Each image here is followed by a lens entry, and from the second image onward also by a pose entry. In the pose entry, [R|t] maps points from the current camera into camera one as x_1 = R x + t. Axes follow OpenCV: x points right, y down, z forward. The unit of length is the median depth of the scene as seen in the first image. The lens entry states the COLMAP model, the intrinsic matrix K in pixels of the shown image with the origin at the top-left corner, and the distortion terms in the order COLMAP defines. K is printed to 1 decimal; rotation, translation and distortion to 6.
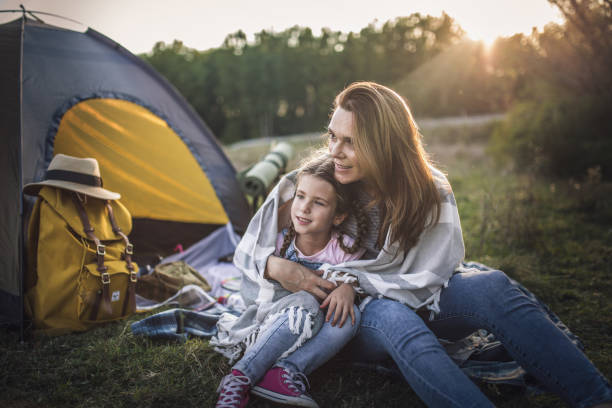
lens RADIAL K [[597.7, 0, 306.0], [0, 597.7, 204.0], [0, 0, 1]] dist [-0.023019, 0.028181]
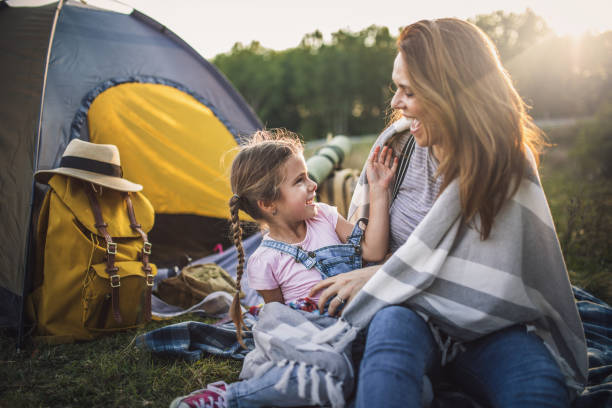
lens RADIAL K [[597.7, 0, 306.0], [0, 597.7, 204.0], [0, 0, 1]] dist [-0.023019, 0.028181]
pose [[0.992177, 0.028714, -0.121496, 0.029557], [-0.028804, 0.999585, 0.001016, 0.002044], [0.121474, 0.002492, 0.992591, 0.114799]]
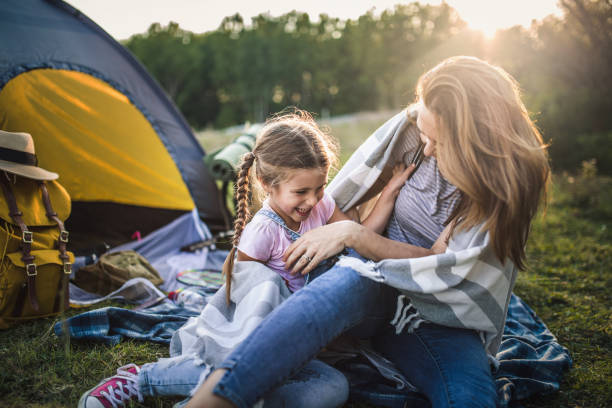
lens RADIAL K [[597.7, 0, 306.0], [0, 597.7, 204.0], [0, 0, 1]] dist [-0.023019, 0.028181]
pose [[0.999605, 0.026034, 0.010549, 0.037508], [-0.026253, 0.999431, 0.021167, -0.000541], [-0.009992, -0.021436, 0.999720, 0.084511]]
